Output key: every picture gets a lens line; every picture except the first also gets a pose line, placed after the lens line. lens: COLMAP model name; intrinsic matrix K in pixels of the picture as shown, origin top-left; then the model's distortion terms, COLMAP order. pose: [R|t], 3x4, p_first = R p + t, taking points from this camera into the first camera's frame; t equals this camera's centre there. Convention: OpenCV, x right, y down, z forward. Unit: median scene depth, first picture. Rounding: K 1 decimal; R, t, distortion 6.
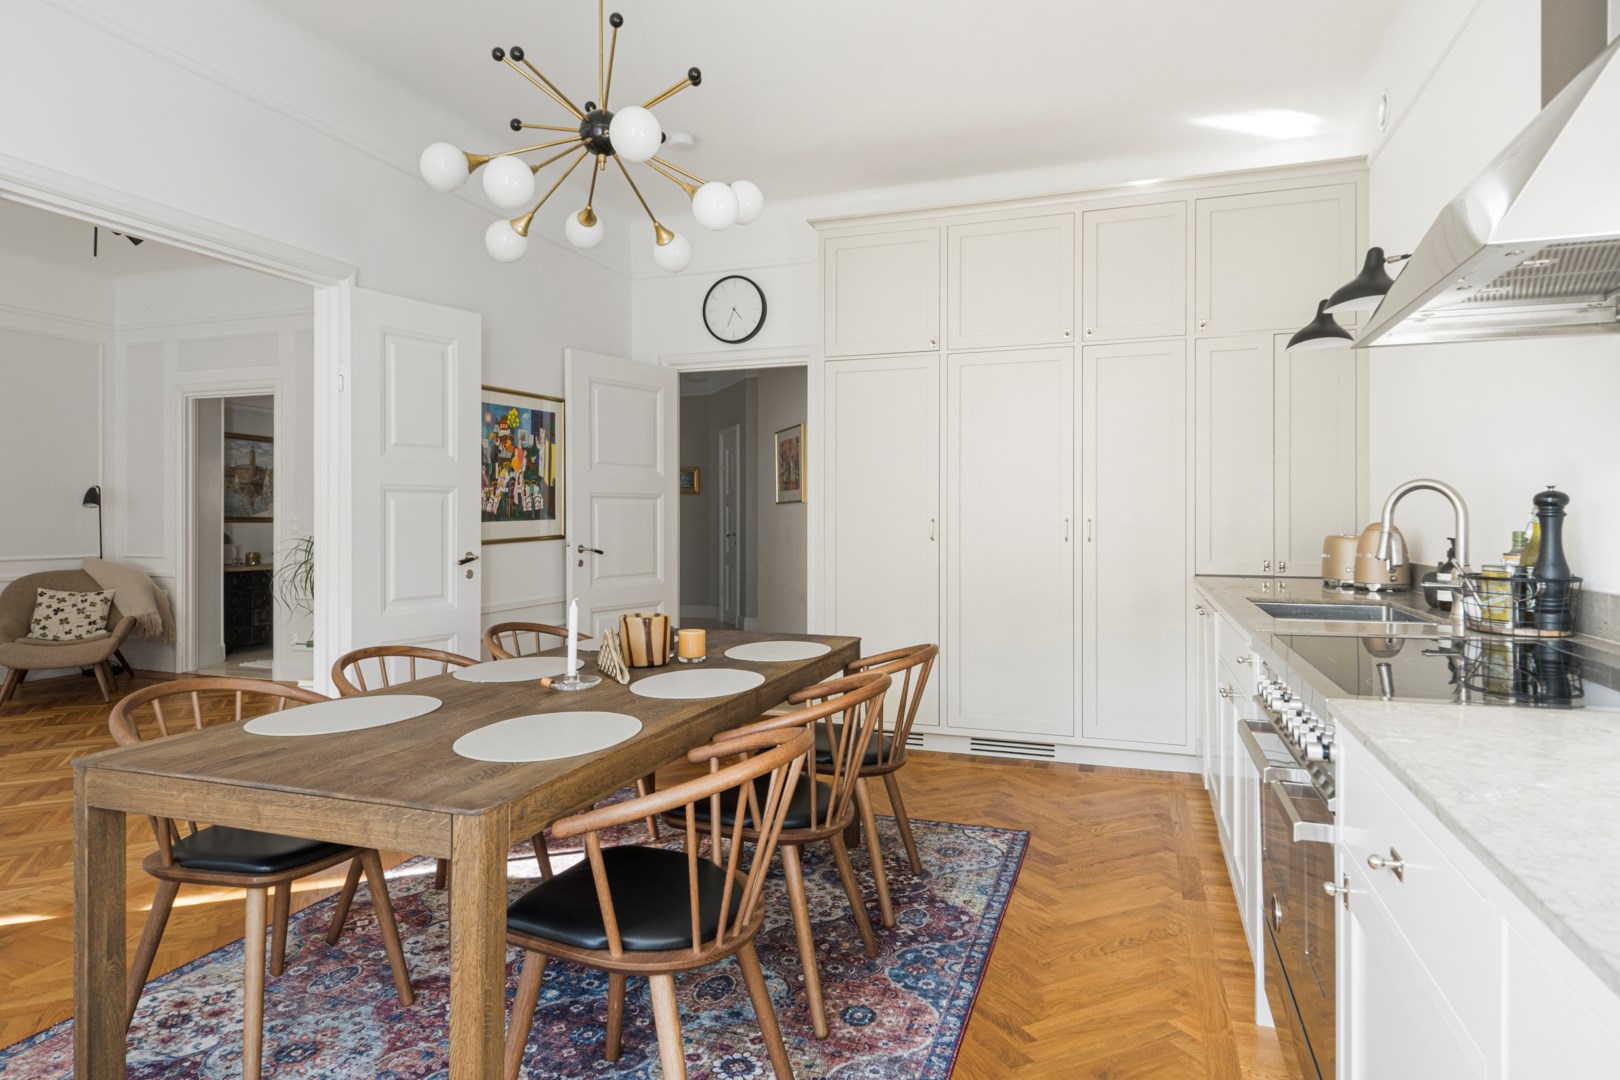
lens RADIAL K [[967.6, 0, 804.7], [0, 967.6, 518.7], [0, 0, 1]] dist [0.045208, -0.050041]
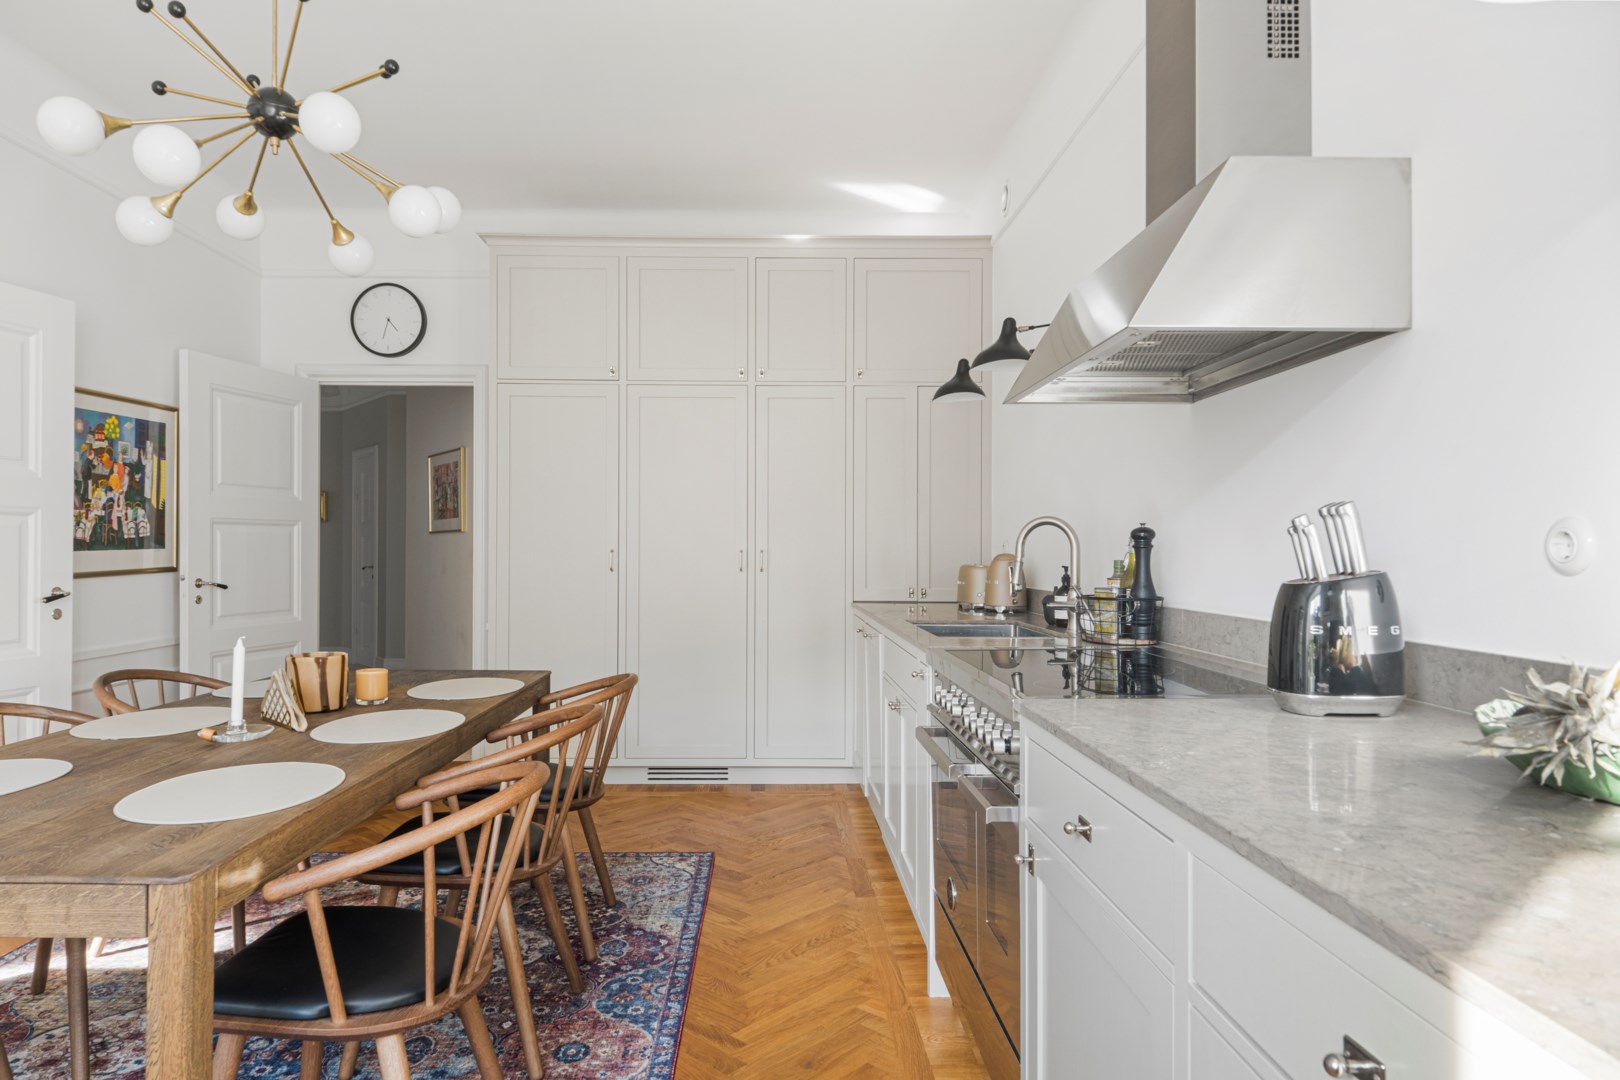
lens RADIAL K [[978.7, 0, 803.4], [0, 978.7, 546.8], [0, 0, 1]] dist [0.035571, -0.033481]
pose [[0.935851, 0.004398, 0.352368, -0.069670], [-0.002874, 0.999984, -0.004848, 0.003118], [-0.352384, 0.003525, 0.935849, -0.013823]]
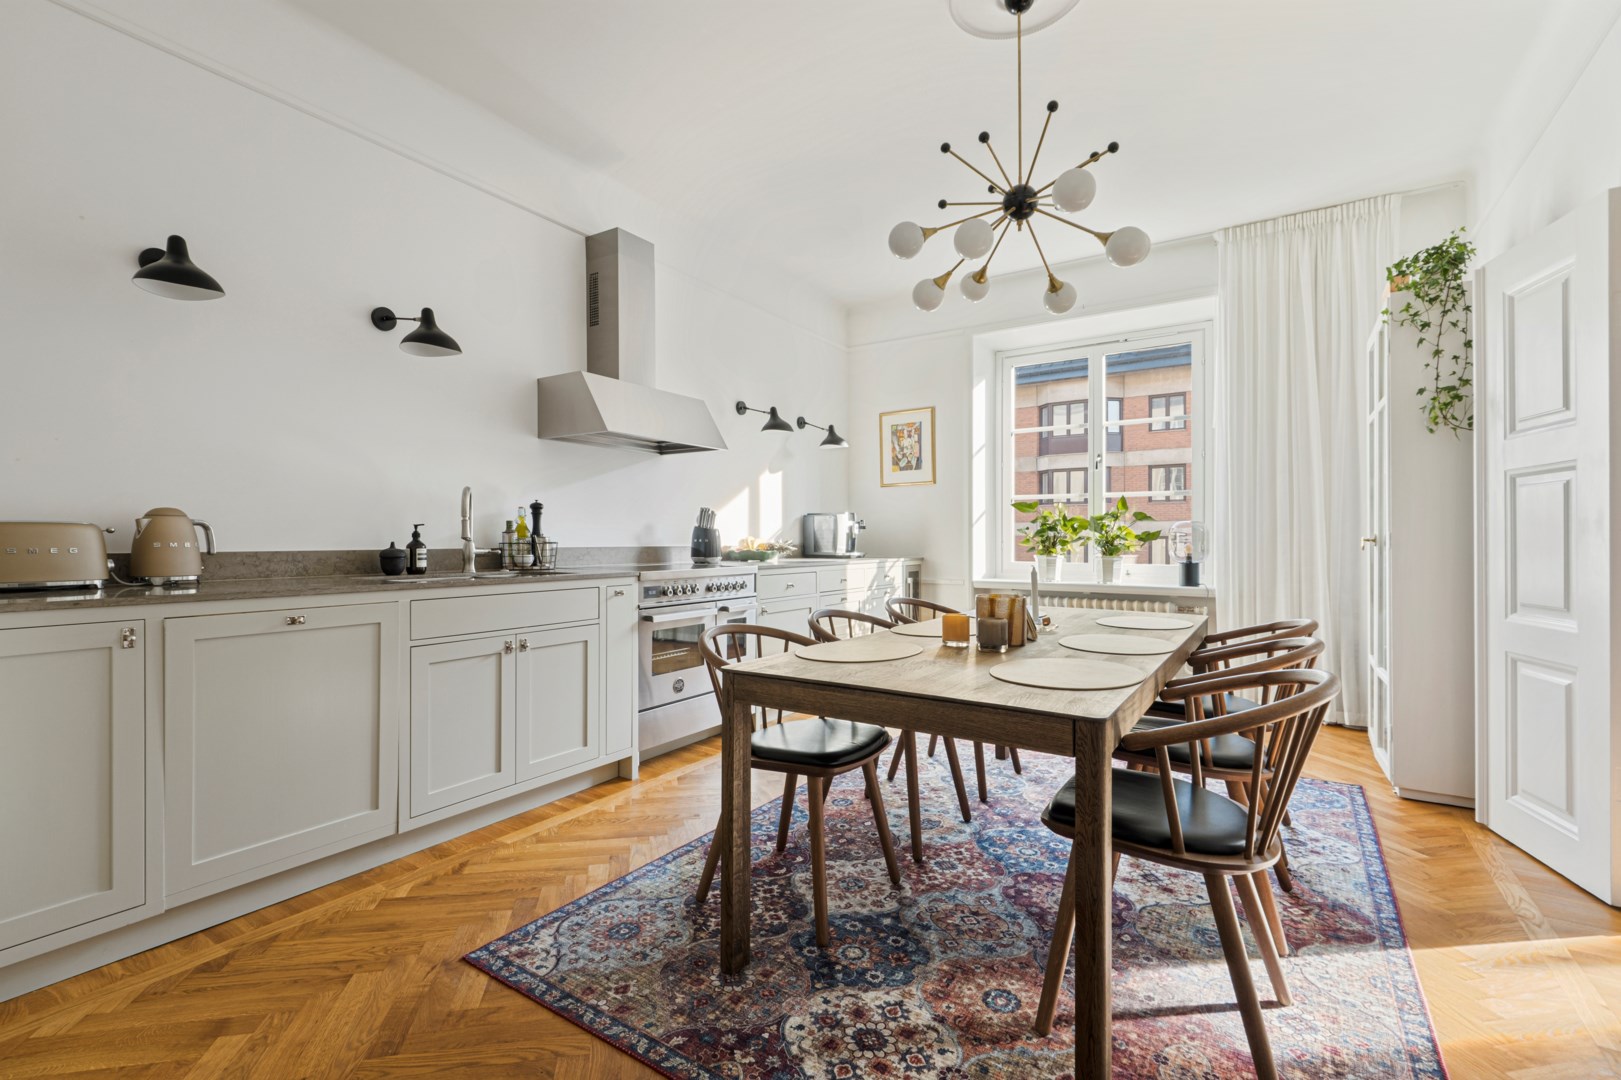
lens RADIAL K [[710.6, 0, 787.4], [0, 710.6, 534.5], [0, 0, 1]] dist [-0.001099, -0.000711]
pose [[-0.963938, 0.001367, 0.266123, -0.166651], [-0.000734, 0.999969, -0.007795, 0.046695], [-0.266126, -0.007709, -0.963908, 2.026416]]
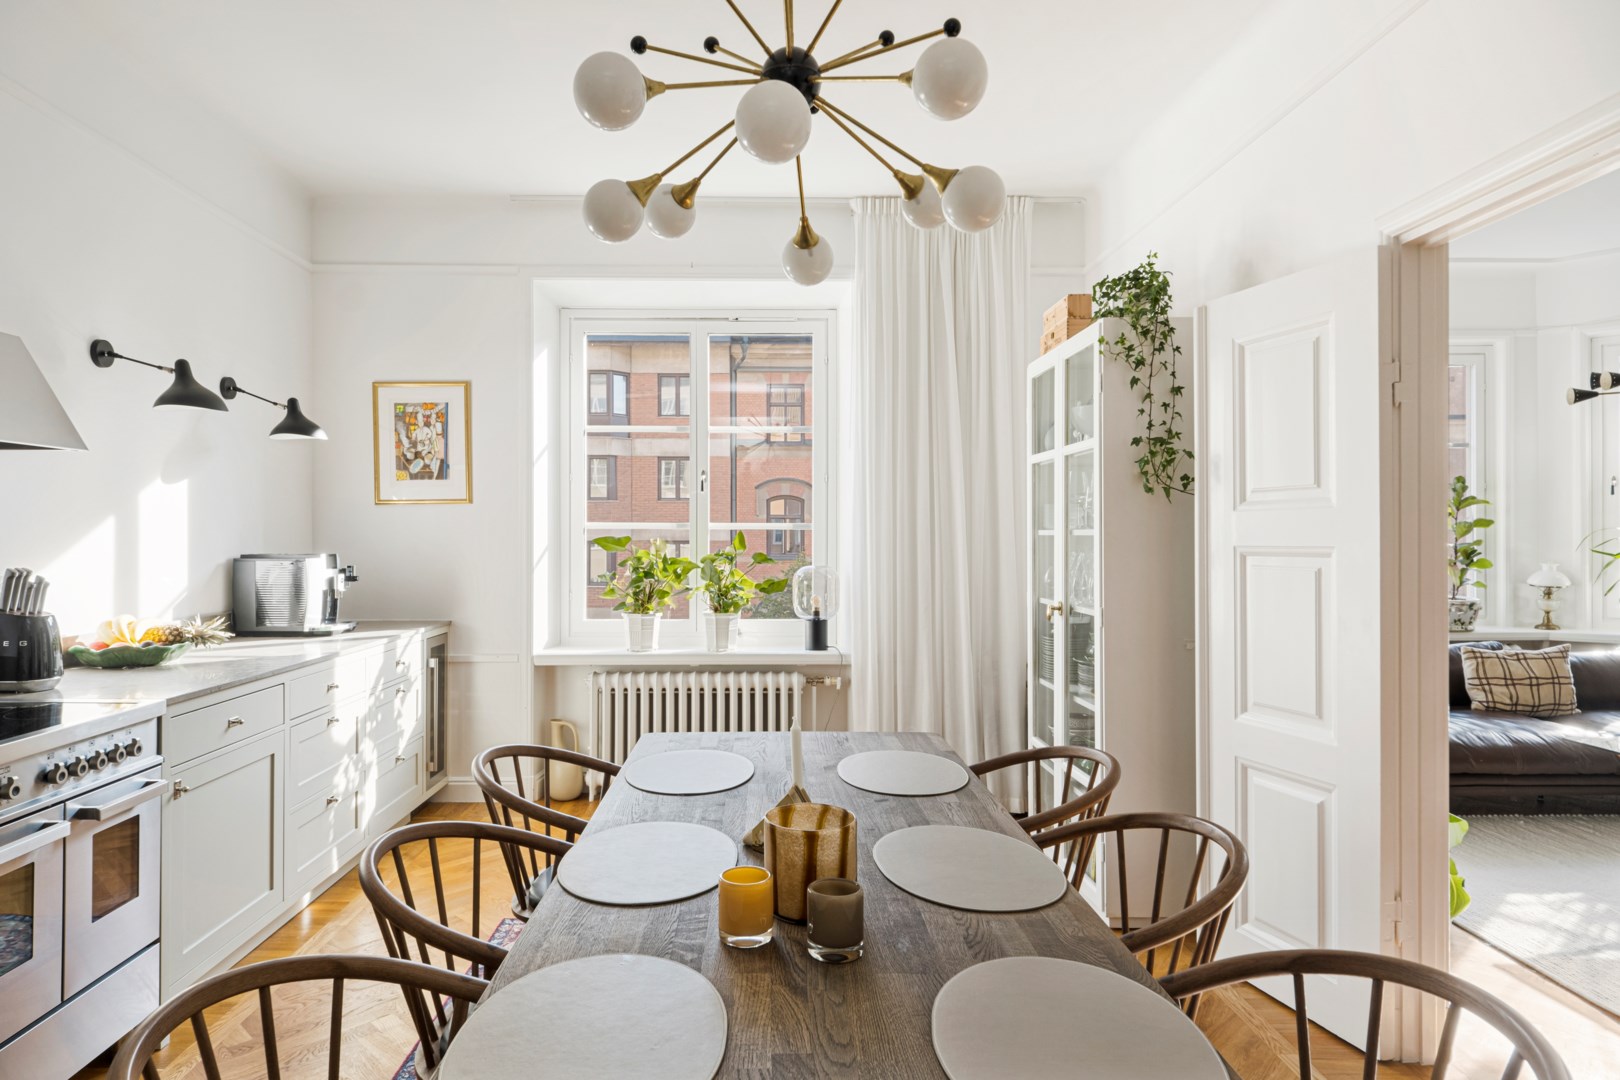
lens RADIAL K [[923.9, 0, 763.1], [0, 923.9, 527.0], [0, 0, 1]] dist [0.043454, -0.038909]
pose [[-0.945117, -0.003906, -0.326709, 0.032004], [0.000422, 0.999913, -0.013174, -0.058273], [0.326732, -0.012589, -0.945033, 1.685438]]
